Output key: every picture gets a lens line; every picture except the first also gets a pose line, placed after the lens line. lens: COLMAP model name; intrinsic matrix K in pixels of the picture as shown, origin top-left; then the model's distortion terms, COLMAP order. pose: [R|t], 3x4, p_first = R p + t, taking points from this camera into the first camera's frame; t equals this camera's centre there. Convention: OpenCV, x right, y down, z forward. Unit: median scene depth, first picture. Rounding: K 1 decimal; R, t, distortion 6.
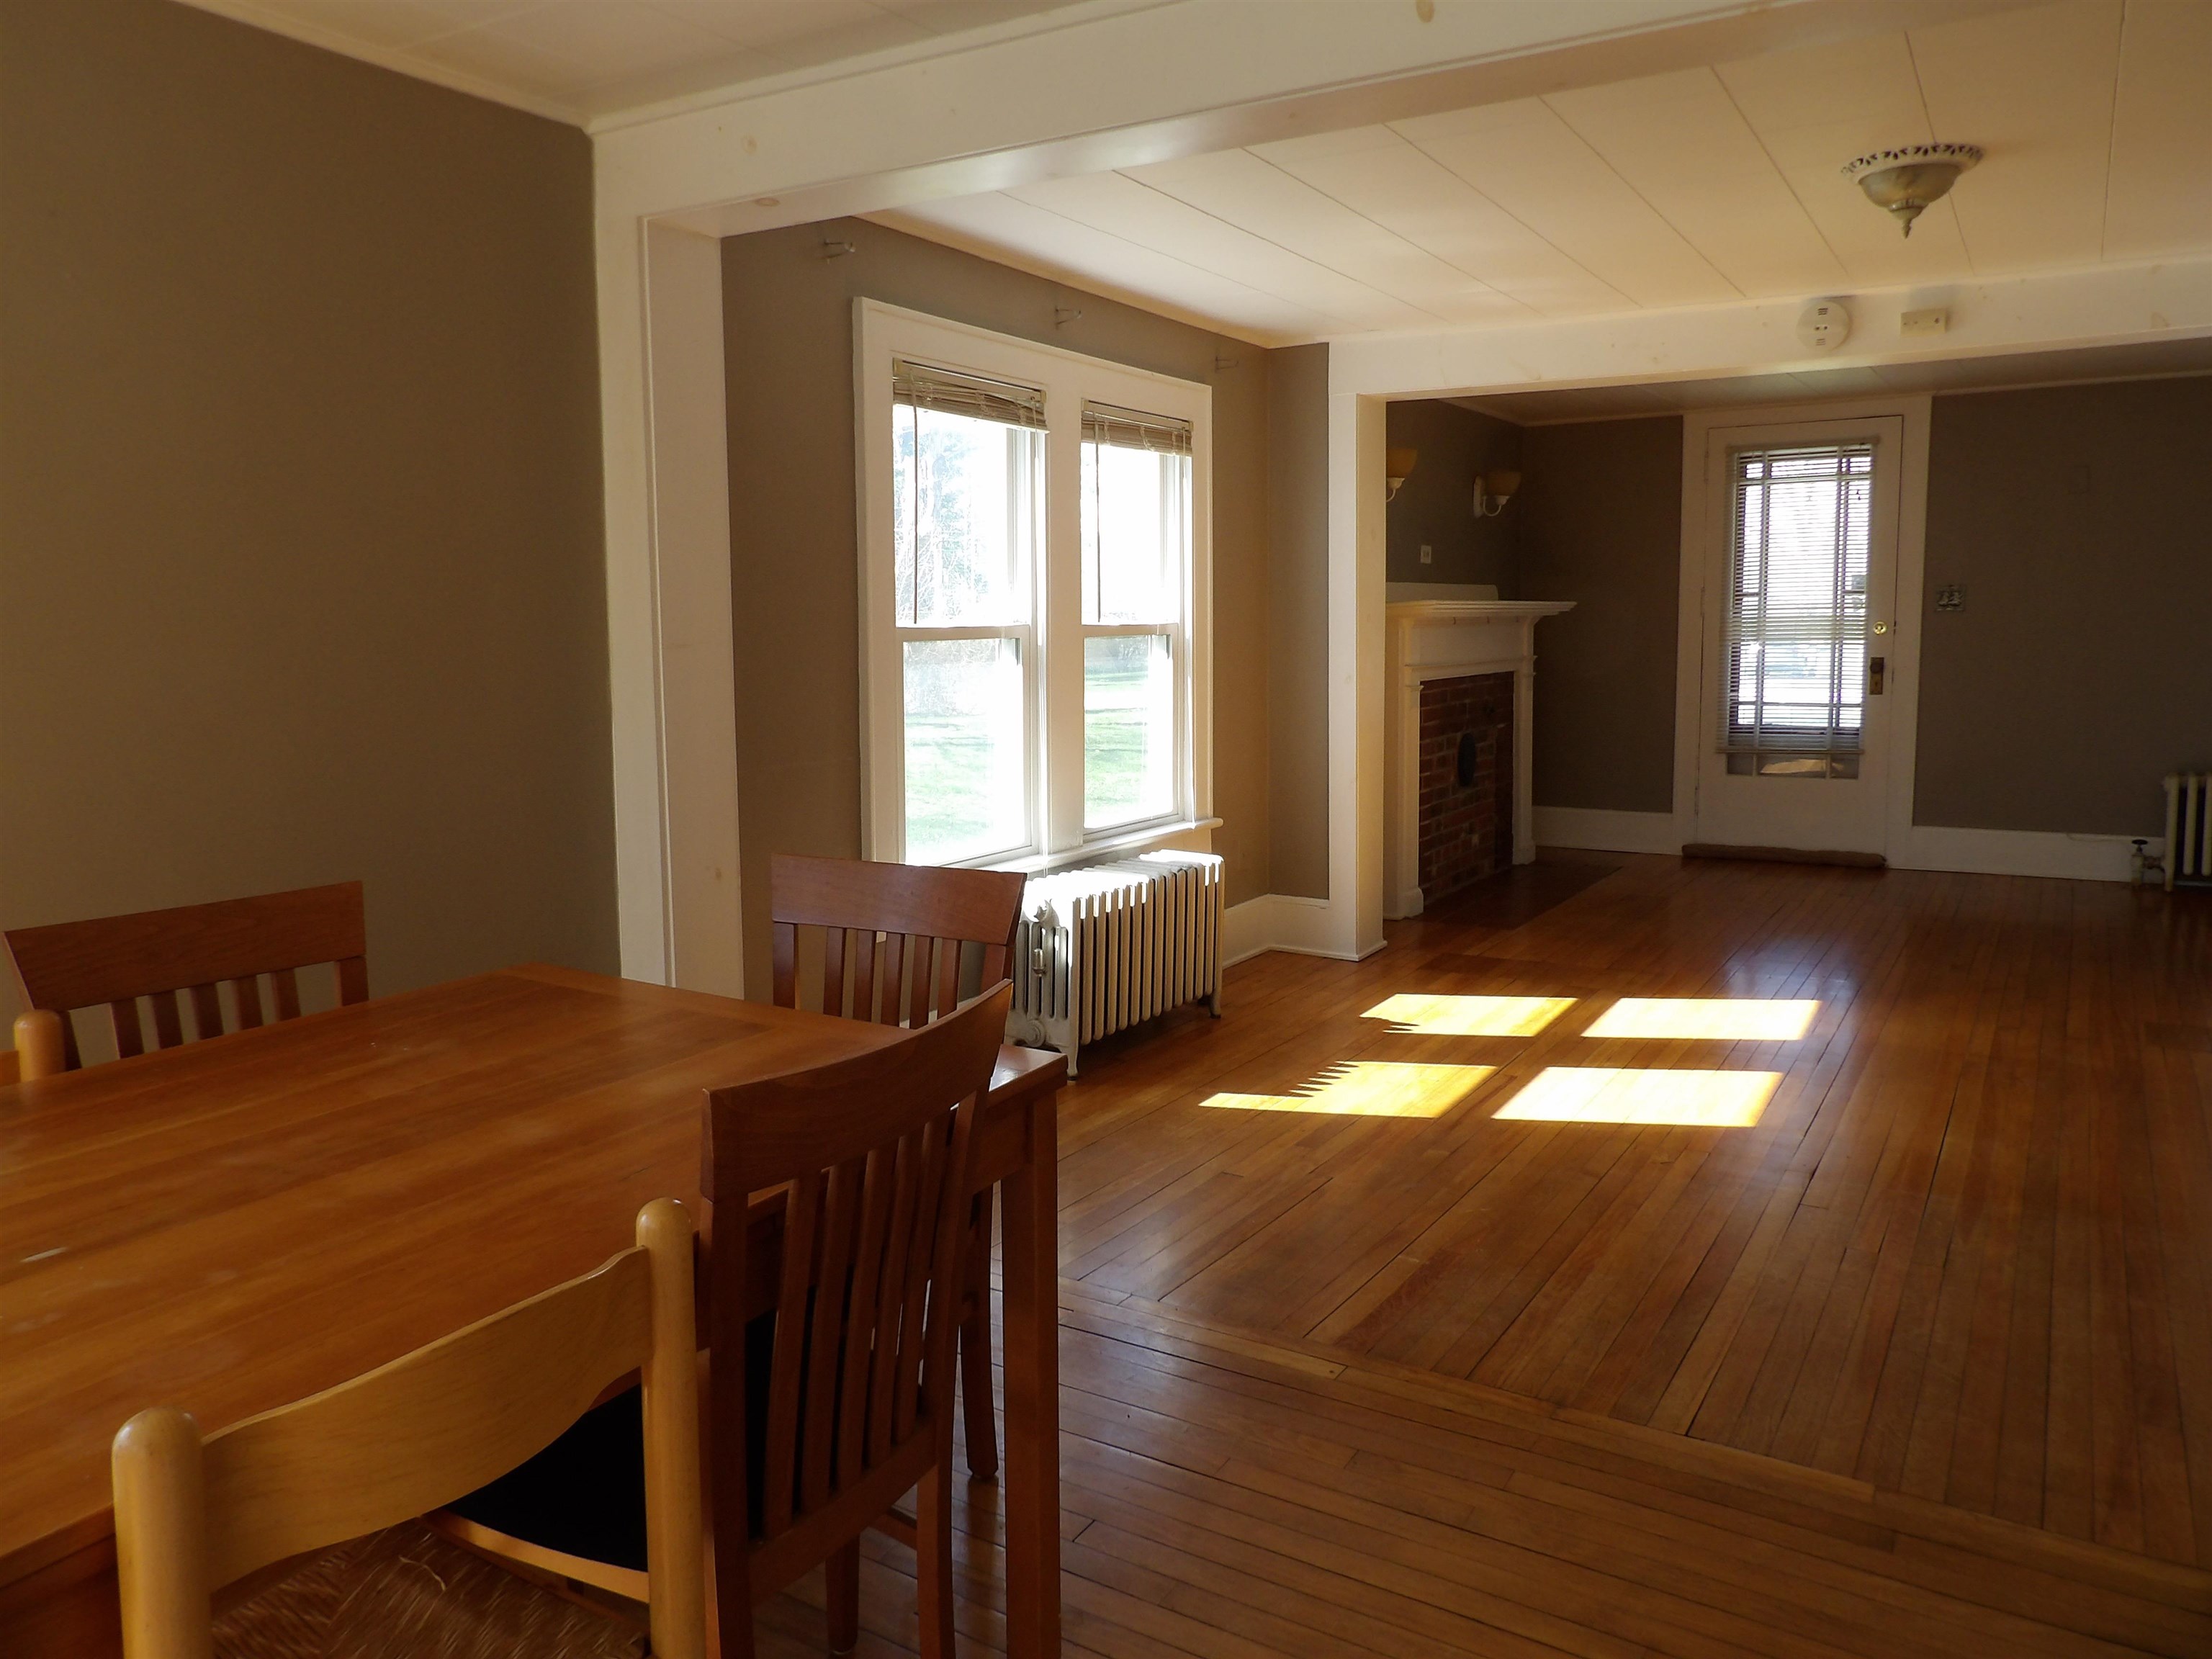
lens RADIAL K [[1576.9, 0, 1098.4], [0, 1576.9, 818.3], [0, 0, 1]] dist [-0.042298, 0.049344]
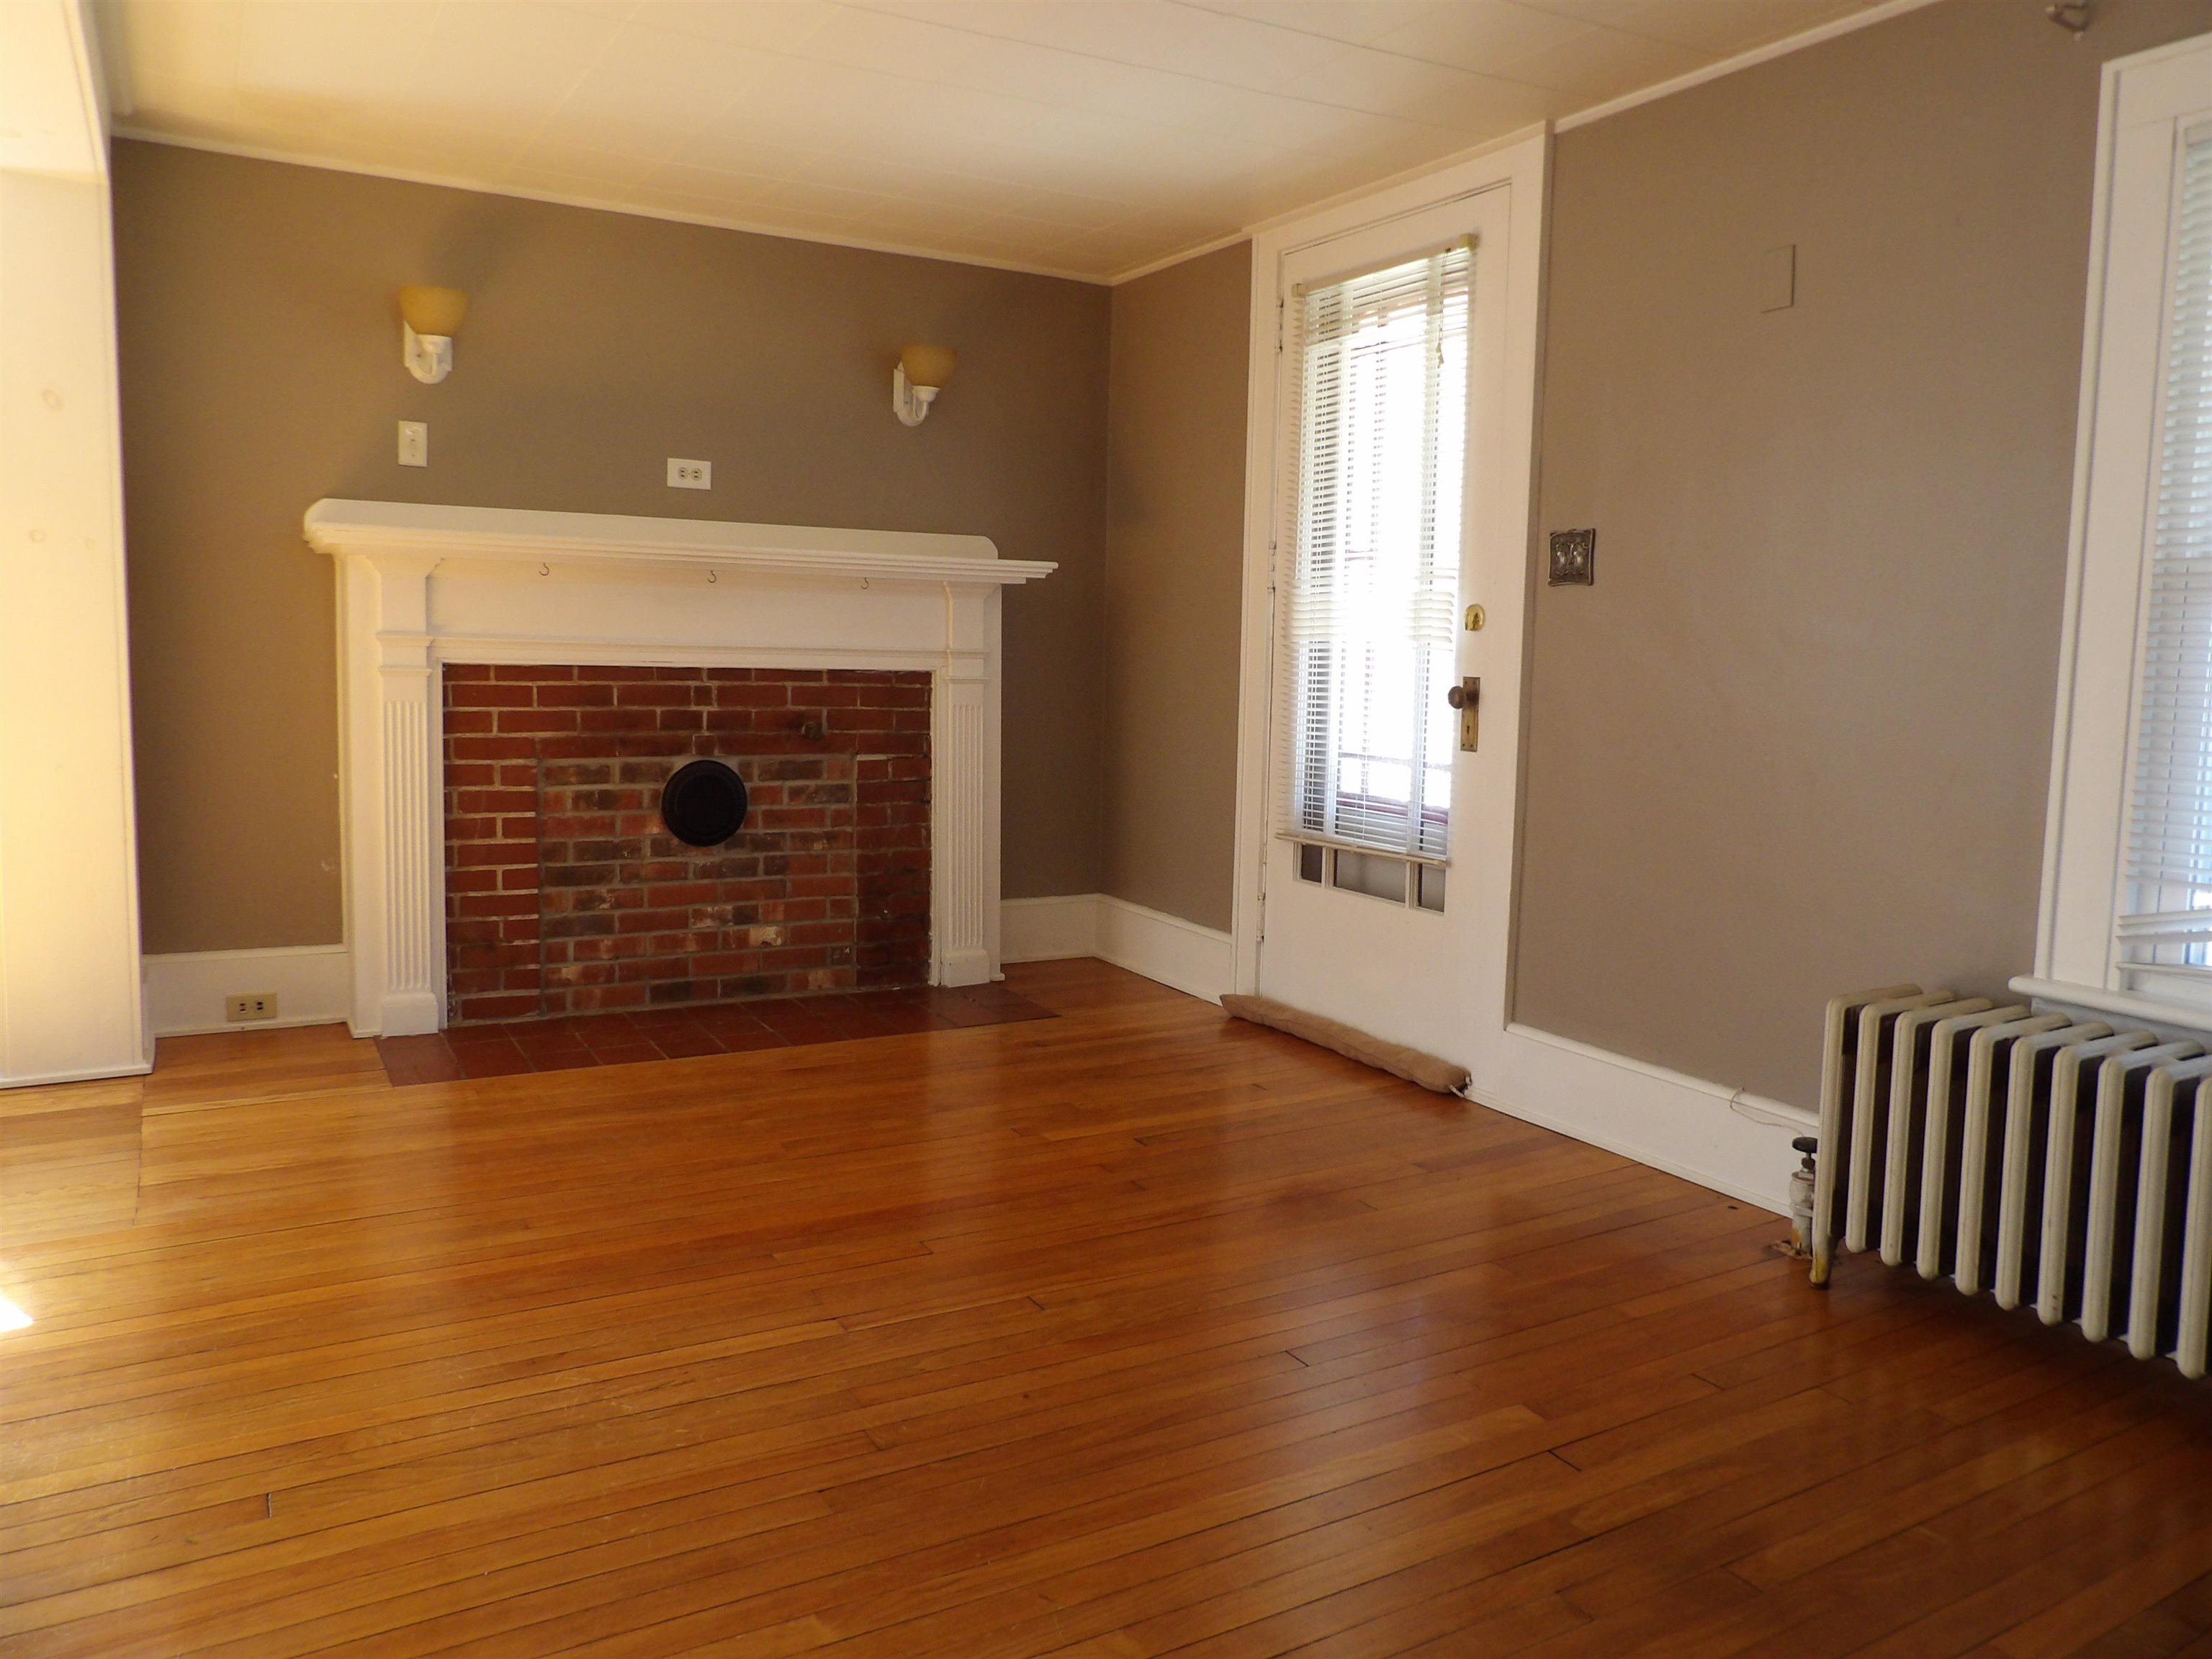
lens RADIAL K [[1576.9, 0, 1097.2], [0, 1576.9, 800.4], [0, 0, 1]] dist [-0.042298, 0.049344]
pose [[0.879789, 0.088199, -0.467110, 0.684005], [-0.100428, 0.994943, -0.001291, -0.055088], [0.464634, 0.048047, 0.884198, 0.546312]]
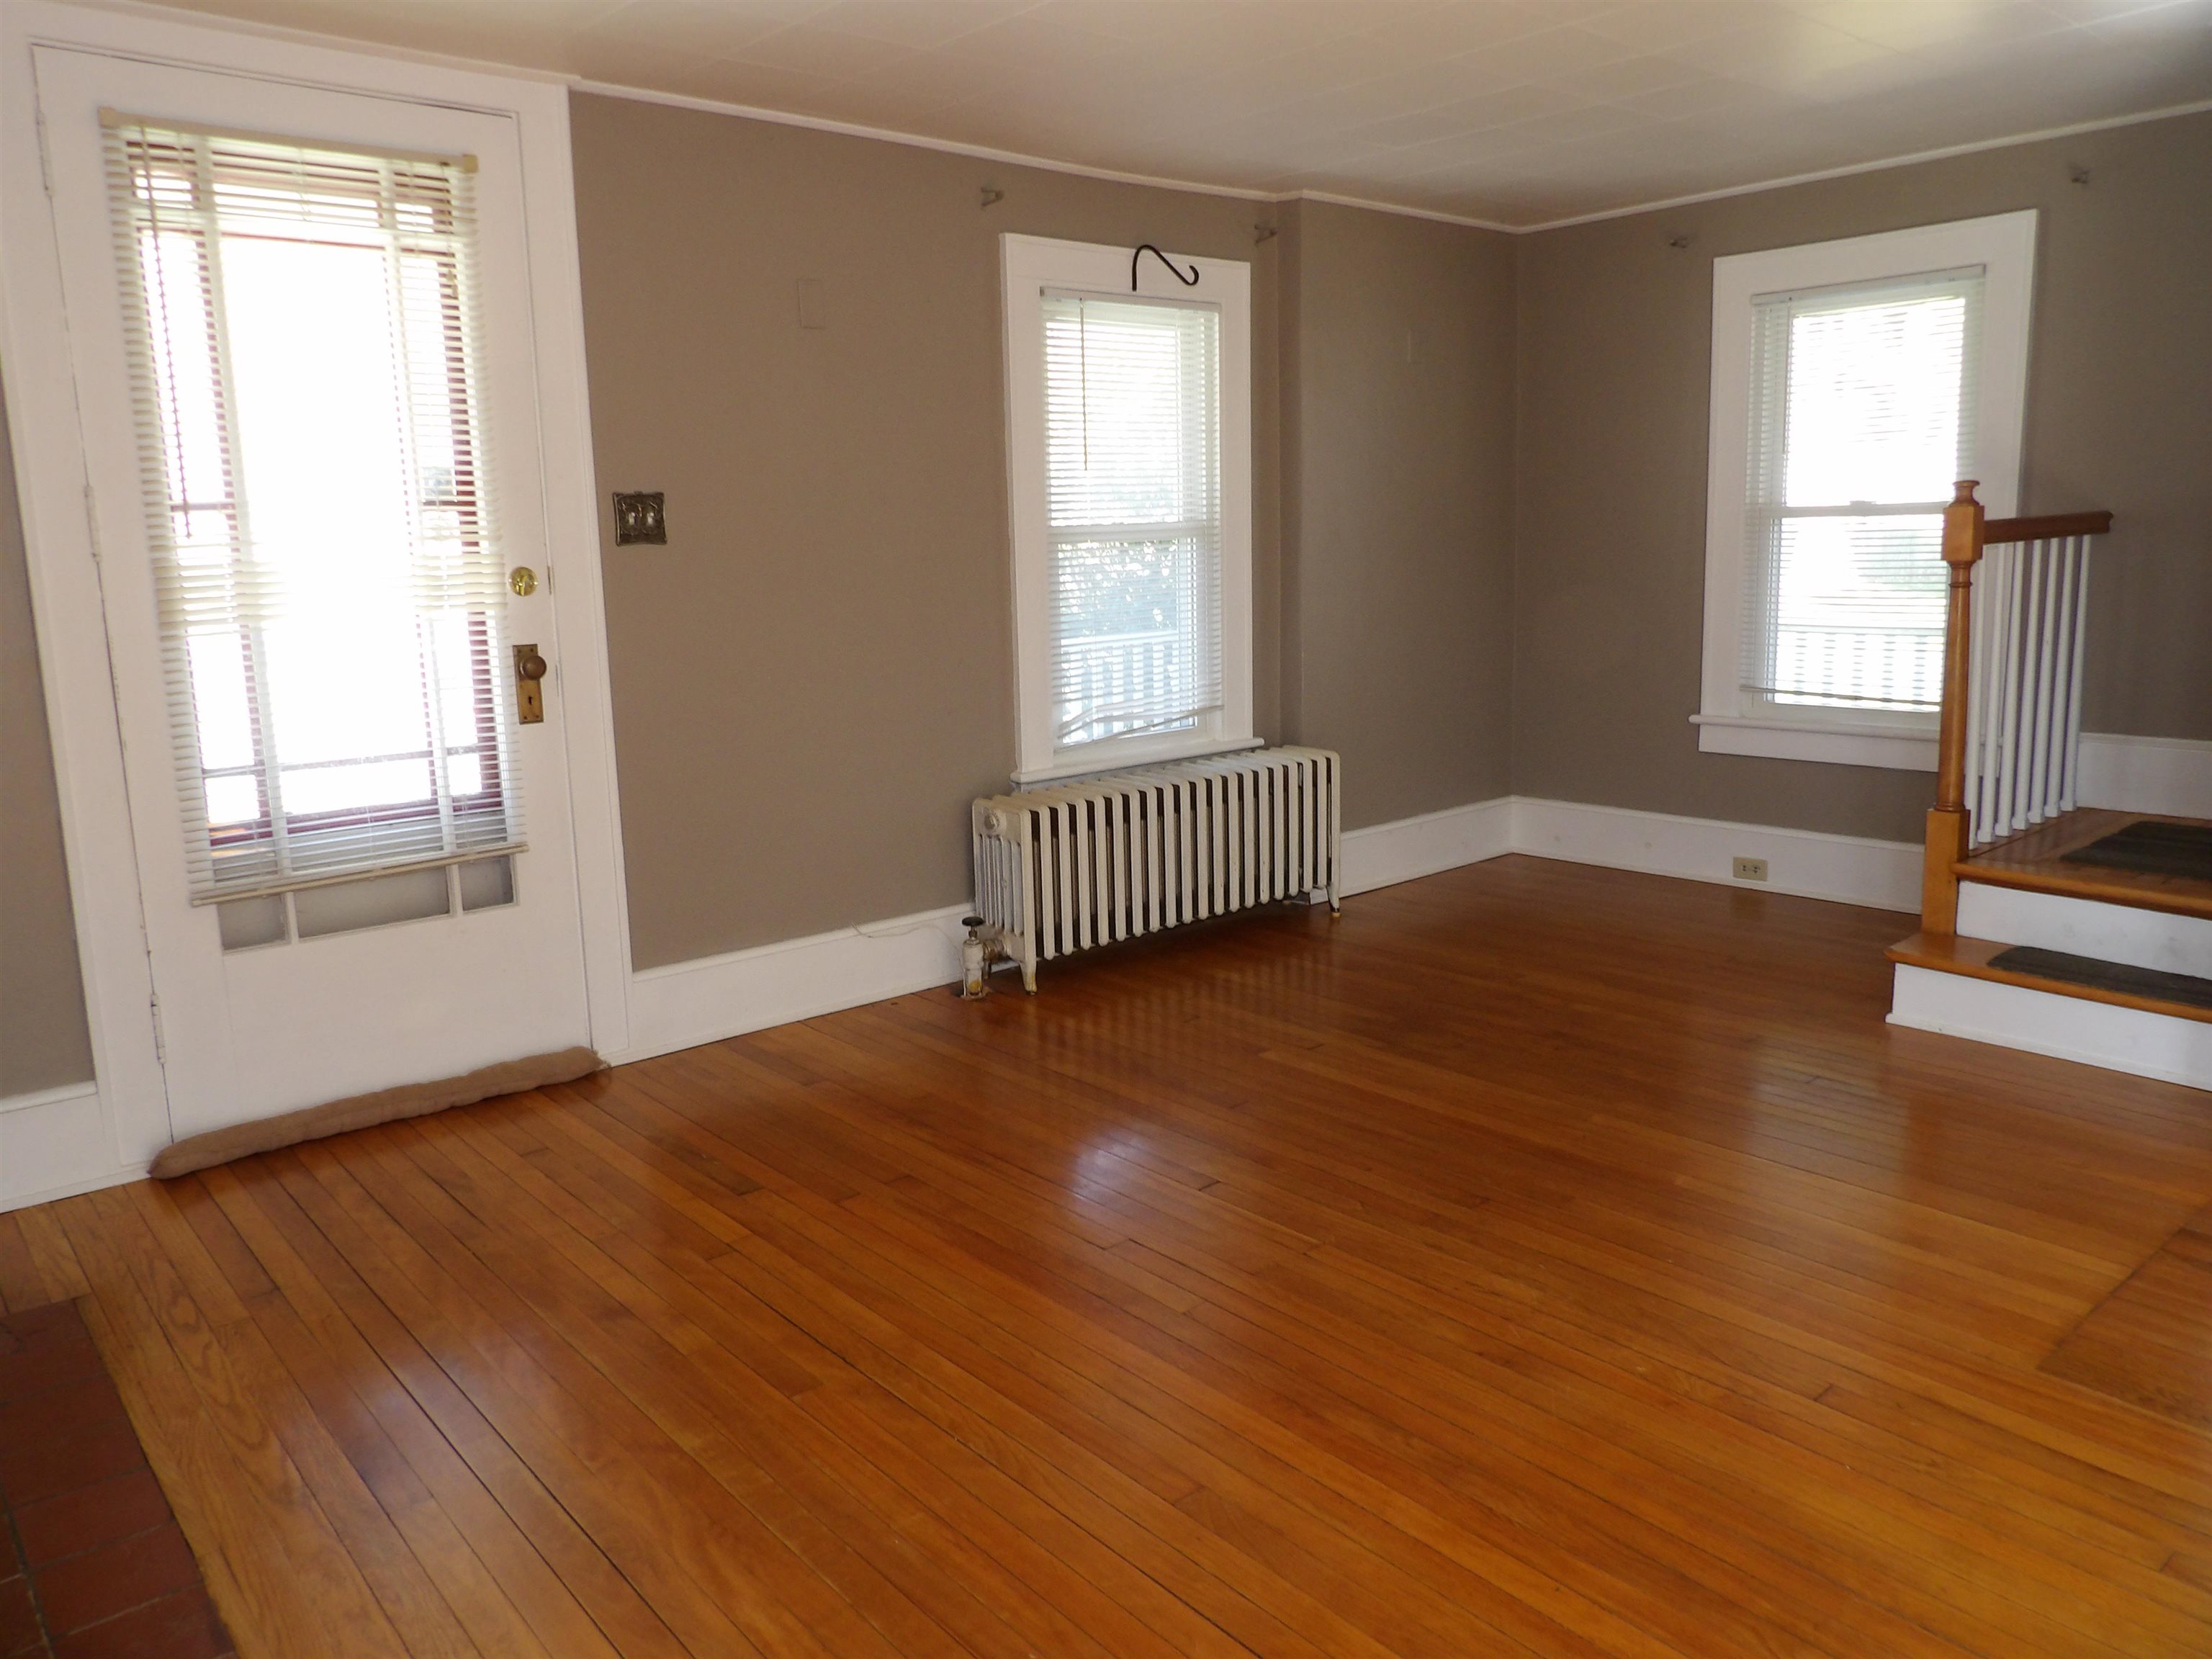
lens RADIAL K [[1576.9, 0, 1067.8], [0, 1576.9, 810.6], [0, 0, 1]] dist [-0.042298, 0.049344]
pose [[0.309461, -0.151821, 0.938714, 0.108935], [0.143197, 0.983355, 0.111834, -0.089915], [-0.940068, 0.099812, 0.326051, 0.759298]]
